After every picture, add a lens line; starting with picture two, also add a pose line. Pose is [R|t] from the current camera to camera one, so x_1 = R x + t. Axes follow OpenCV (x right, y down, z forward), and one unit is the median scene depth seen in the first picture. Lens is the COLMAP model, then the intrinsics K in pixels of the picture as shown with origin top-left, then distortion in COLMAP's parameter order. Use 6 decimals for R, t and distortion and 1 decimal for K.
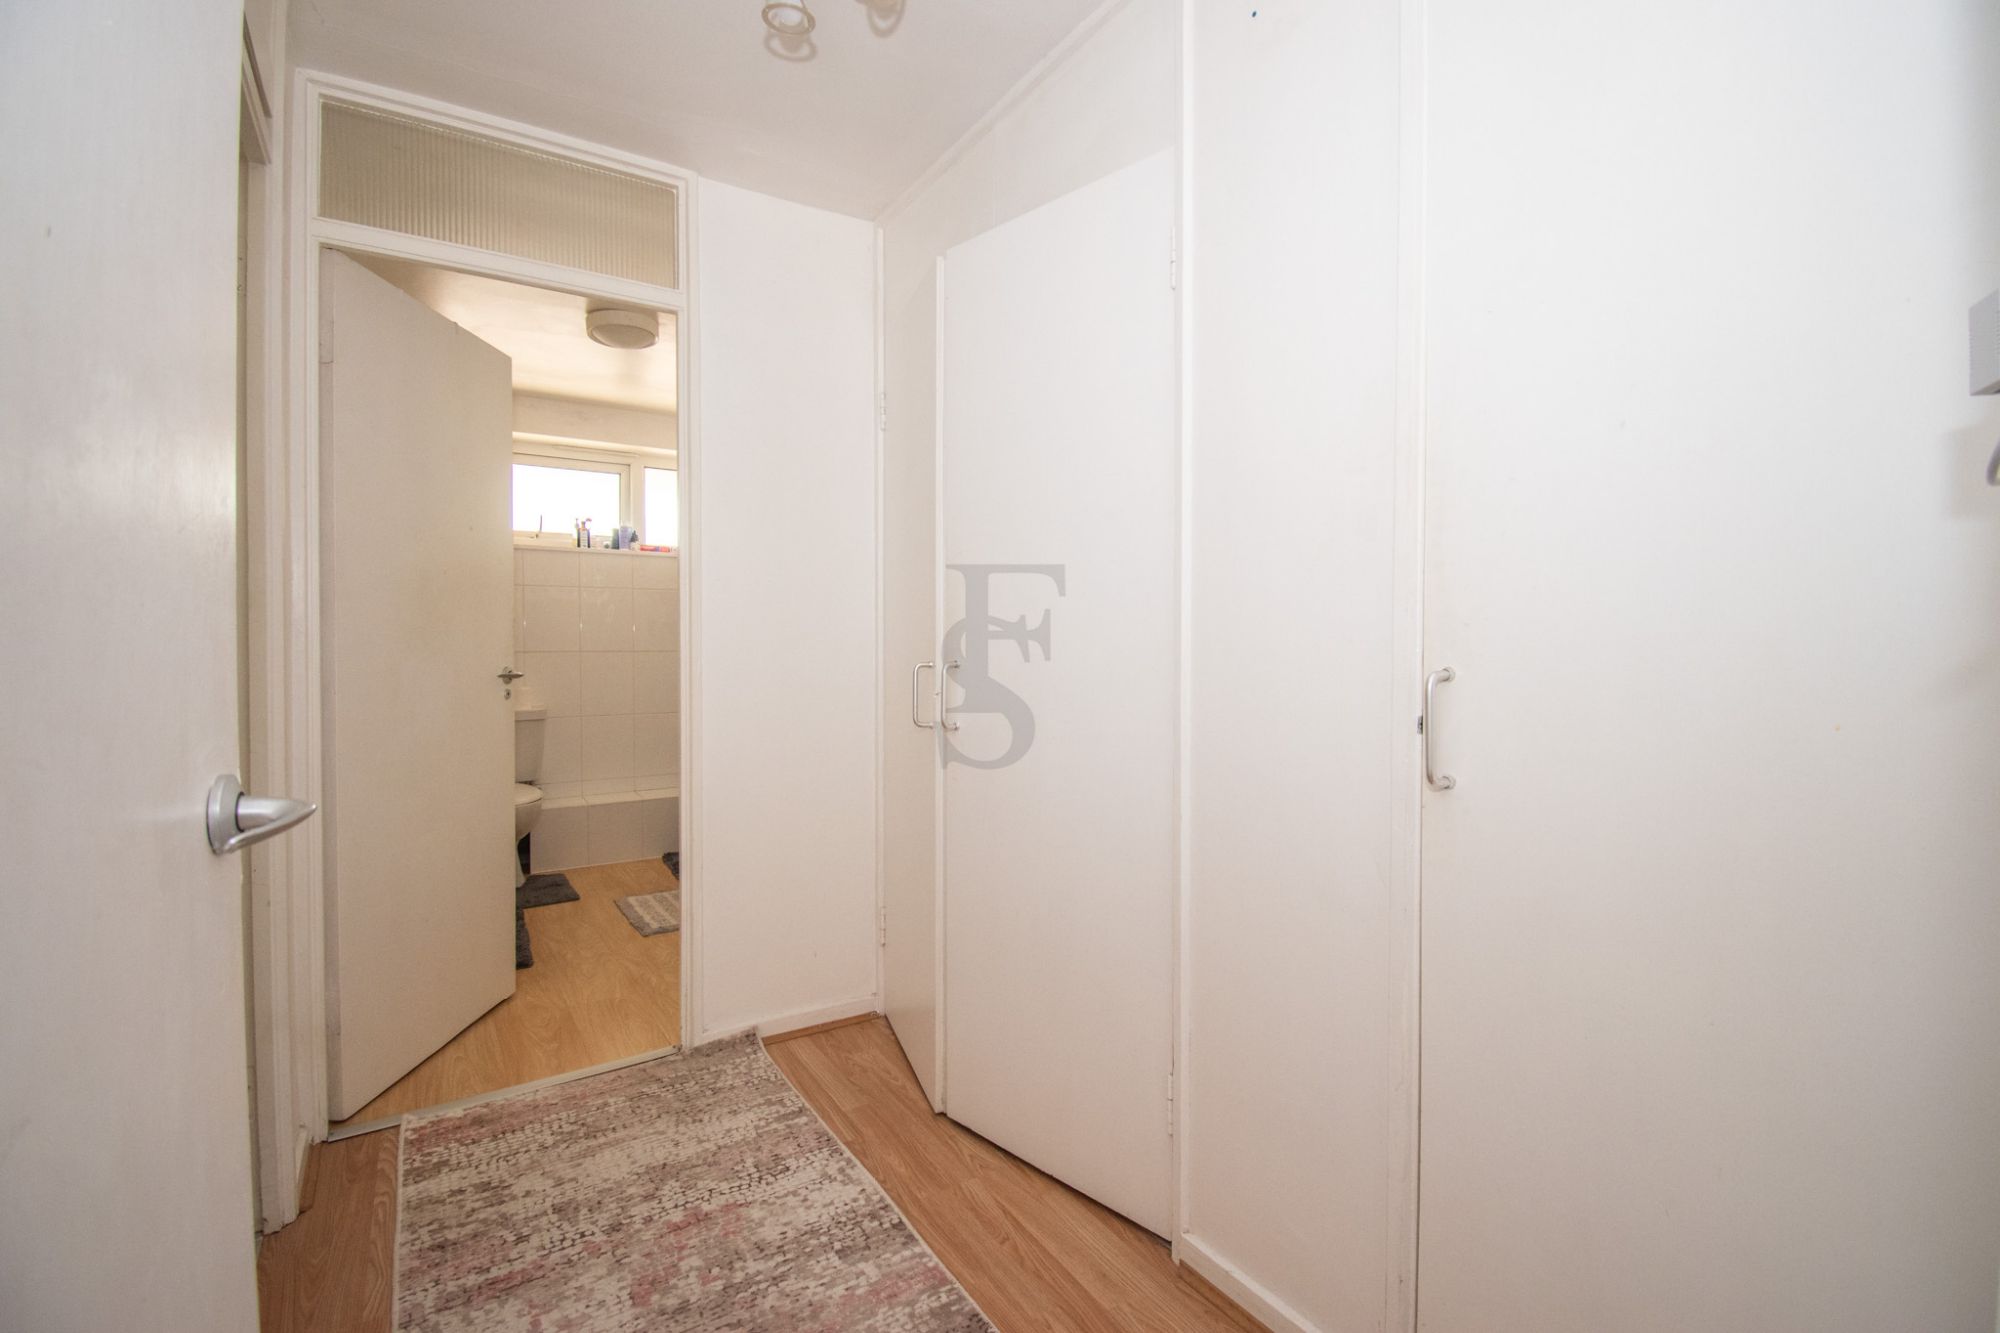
lens RADIAL K [[892.2, 0, 1000.0], [0, 892.2, 666.5], [0, 0, 1]] dist [0.001457, -0.017914]
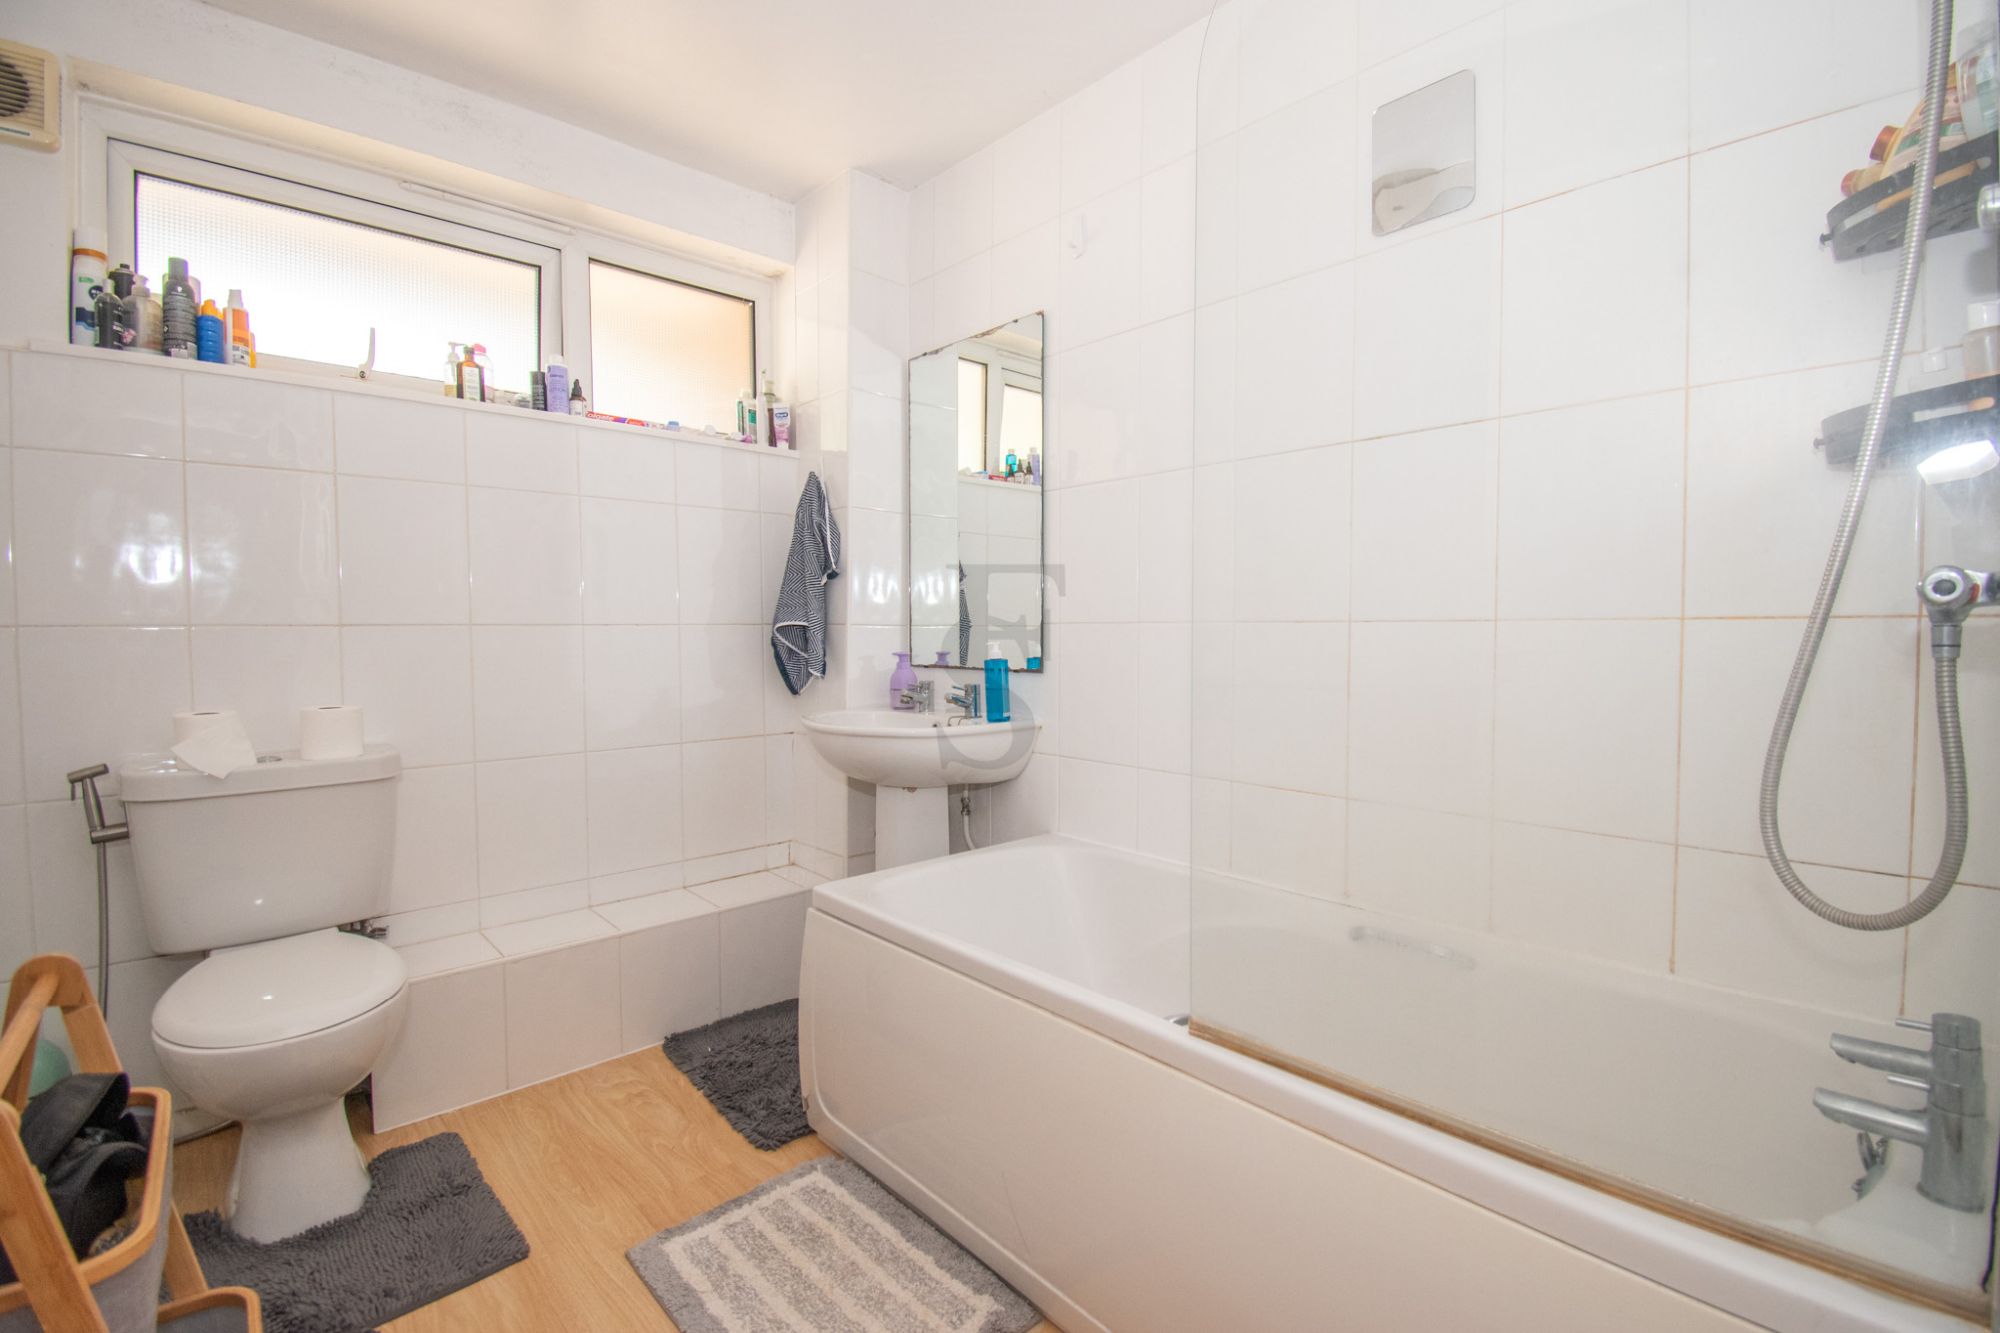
lens RADIAL K [[892.2, 0, 1000.0], [0, 892.2, 666.5], [0, 0, 1]] dist [0.001457, -0.017914]
pose [[0.985147, -0.006723, 0.171581, -0.272375], [0.001540, 0.999539, 0.030320, -0.006158], [-0.171706, -0.029605, 0.984703, 0.482342]]
